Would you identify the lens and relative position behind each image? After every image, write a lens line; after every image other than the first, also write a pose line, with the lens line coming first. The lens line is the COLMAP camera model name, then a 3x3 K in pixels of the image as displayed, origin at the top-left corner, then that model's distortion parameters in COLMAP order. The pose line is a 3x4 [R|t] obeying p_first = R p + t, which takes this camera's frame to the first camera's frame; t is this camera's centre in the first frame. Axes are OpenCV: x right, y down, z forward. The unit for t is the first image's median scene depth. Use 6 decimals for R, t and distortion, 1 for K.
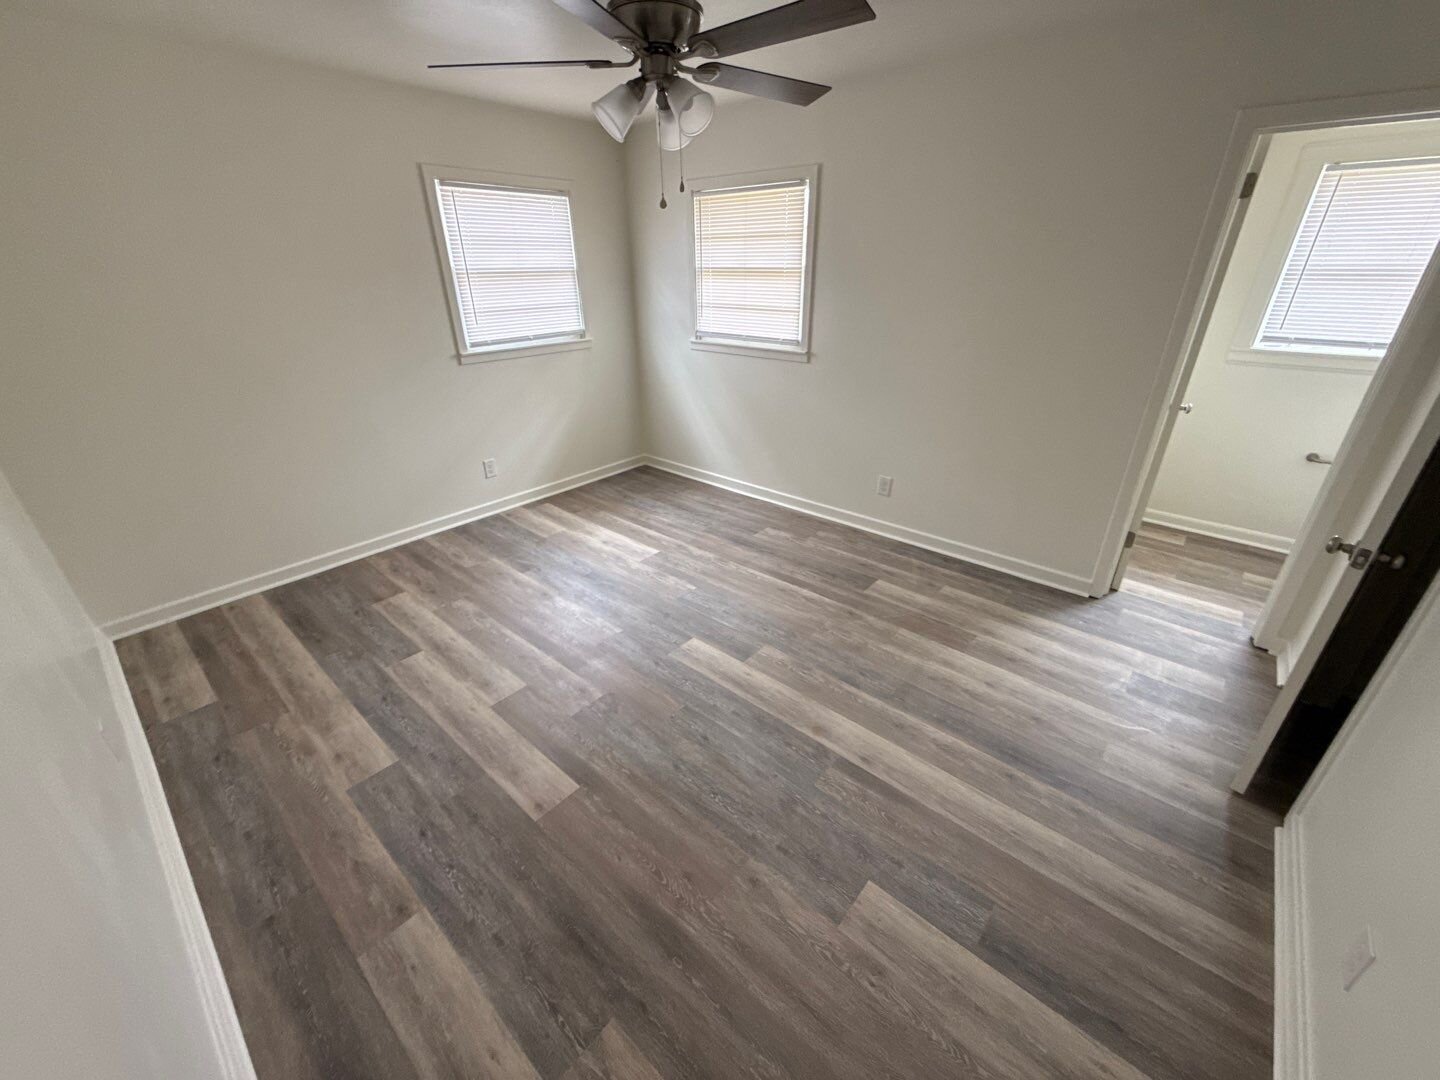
lens RADIAL K [[573.9, 0, 719.9], [0, 573.9, 546.0], [0, 0, 1]] dist [-0.003348, 0.000856]
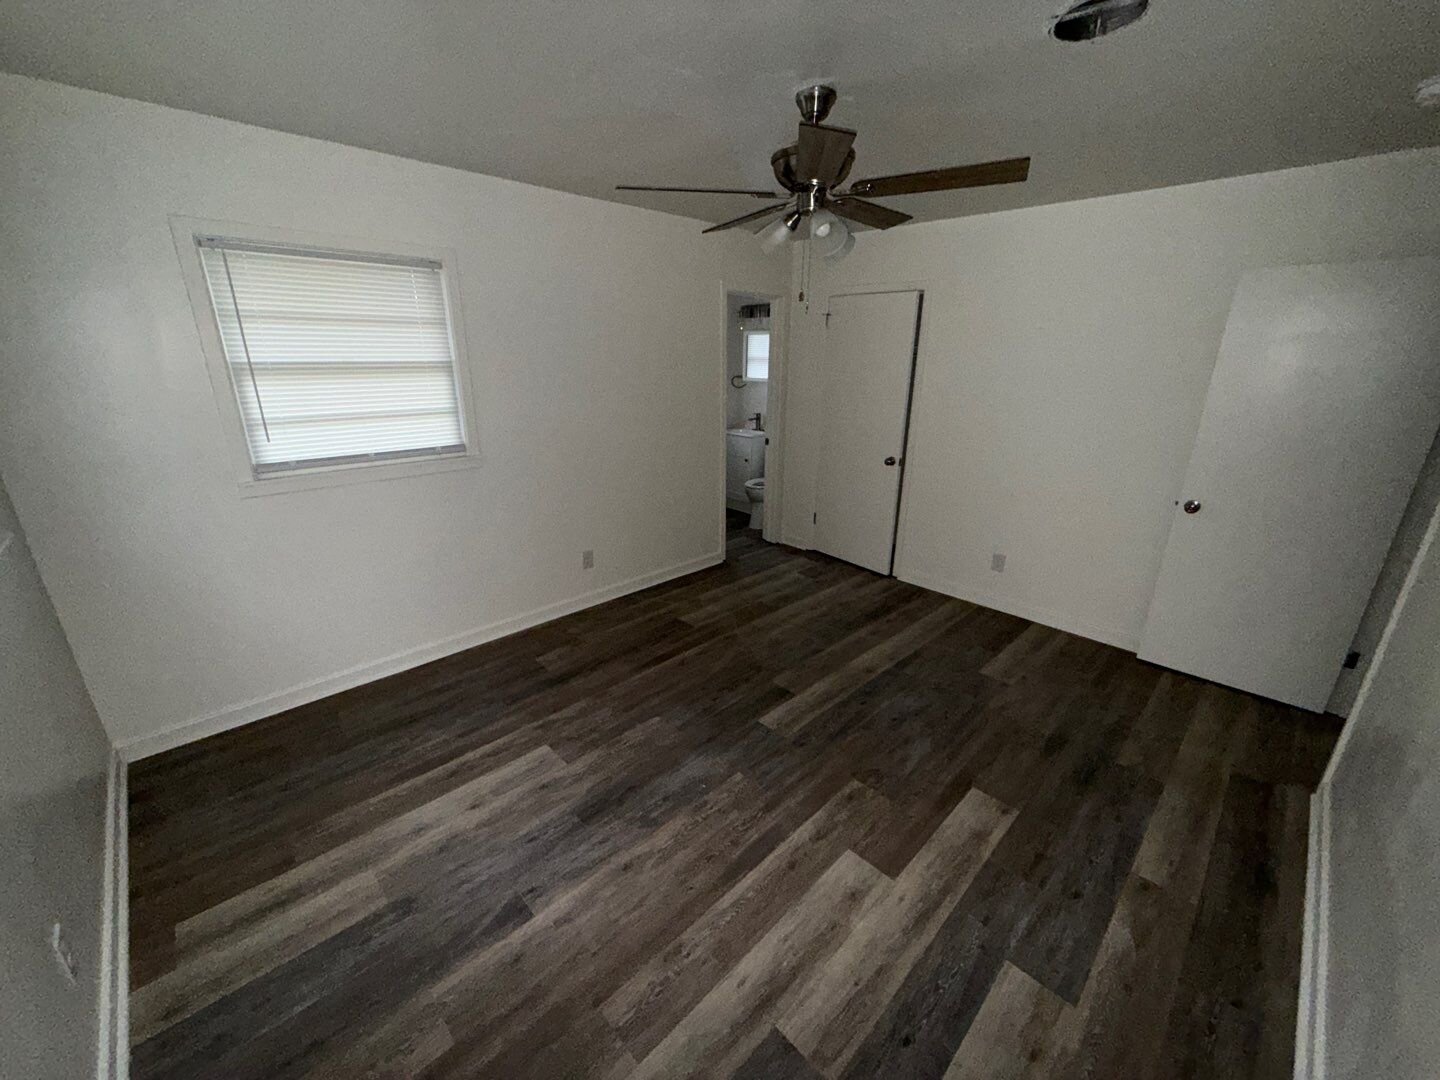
lens RADIAL K [[573.9, 0, 730.2], [0, 573.9, 541.4], [0, 0, 1]] dist [-0.003348, 0.000856]
pose [[0.071920, -0.309956, 0.948027, -0.897157], [0.436039, 0.864619, 0.249607, -0.375338], [-0.897049, 0.395424, 0.197337, 0.746390]]
